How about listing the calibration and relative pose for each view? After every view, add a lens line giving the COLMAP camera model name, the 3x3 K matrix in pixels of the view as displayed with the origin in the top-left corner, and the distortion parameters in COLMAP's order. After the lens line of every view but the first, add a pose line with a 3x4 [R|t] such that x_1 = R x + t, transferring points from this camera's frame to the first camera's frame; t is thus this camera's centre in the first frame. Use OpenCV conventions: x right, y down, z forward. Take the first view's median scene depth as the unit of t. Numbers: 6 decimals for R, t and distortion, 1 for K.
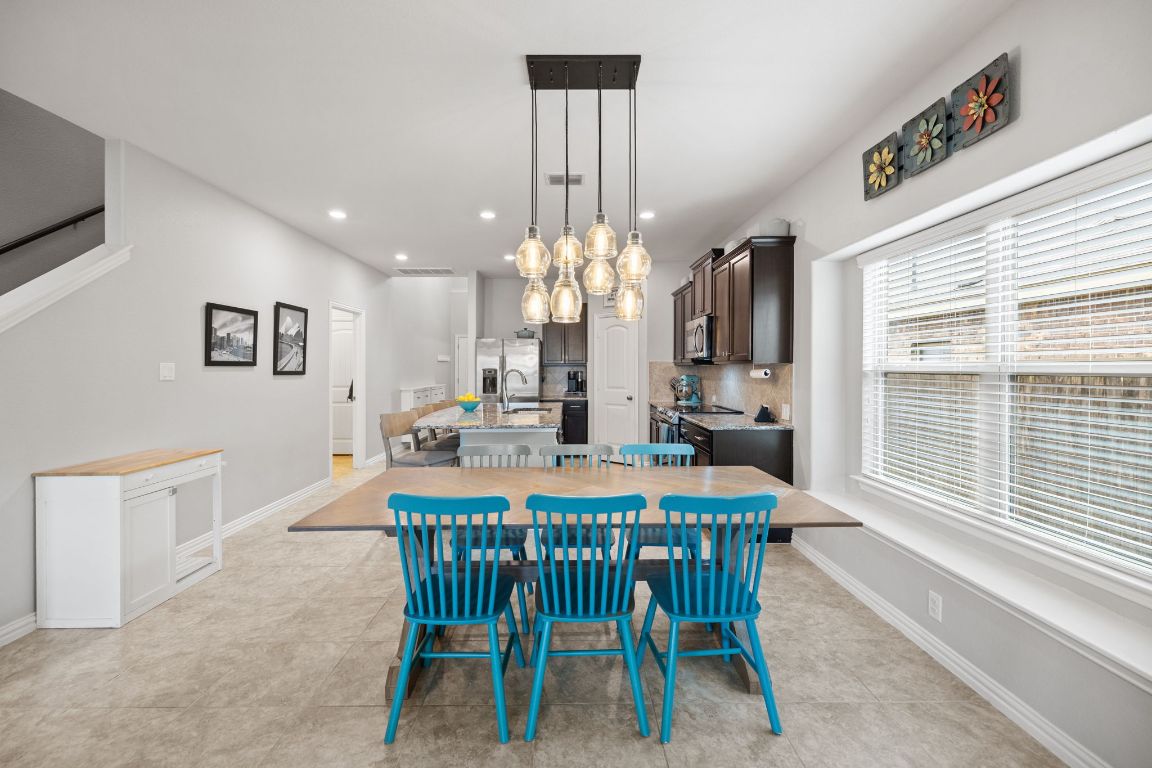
lens RADIAL K [[483.2, 0, 575.7], [0, 483.2, 366.4], [0, 0, 1]] dist [0.001114, -0.000111]
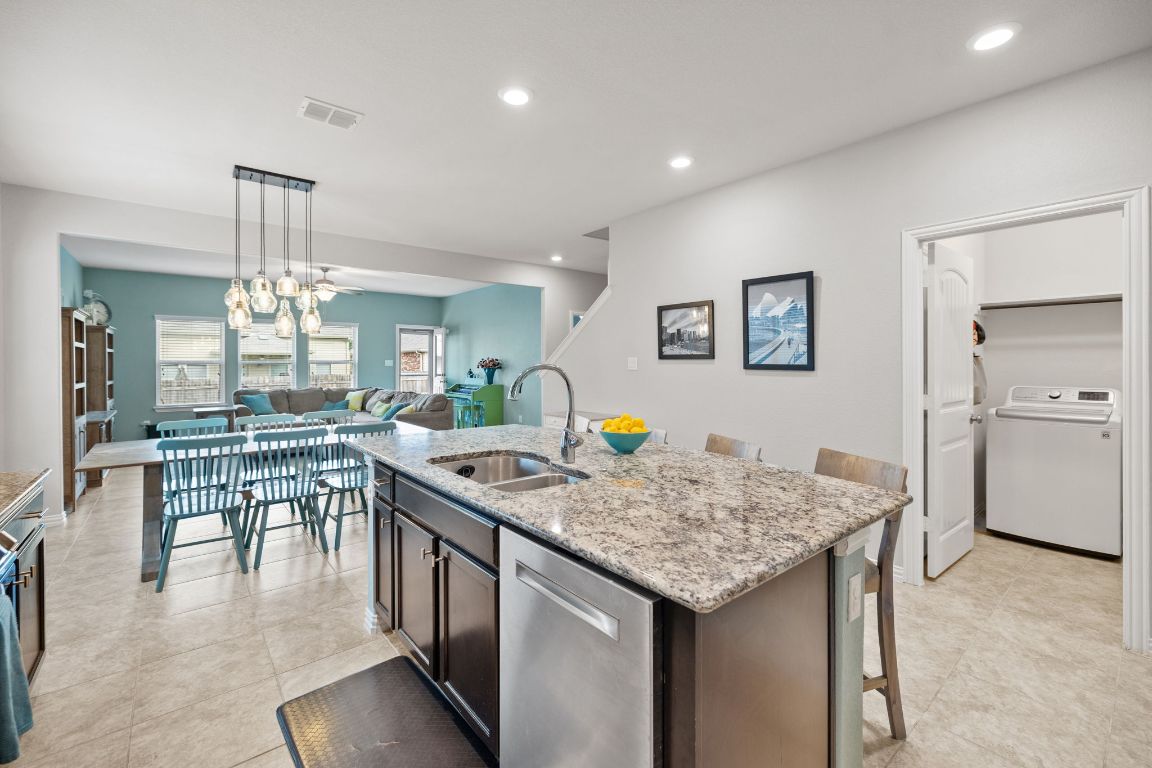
lens RADIAL K [[483.2, 0, 575.7], [0, 483.2, 366.4], [0, 0, 1]] dist [0.001114, -0.000111]
pose [[-0.776278, -0.003045, -0.630383, 0.146793], [-0.003147, 0.999995, -0.000956, 0.017414], [0.630383, 0.001242, -0.776284, 1.722308]]
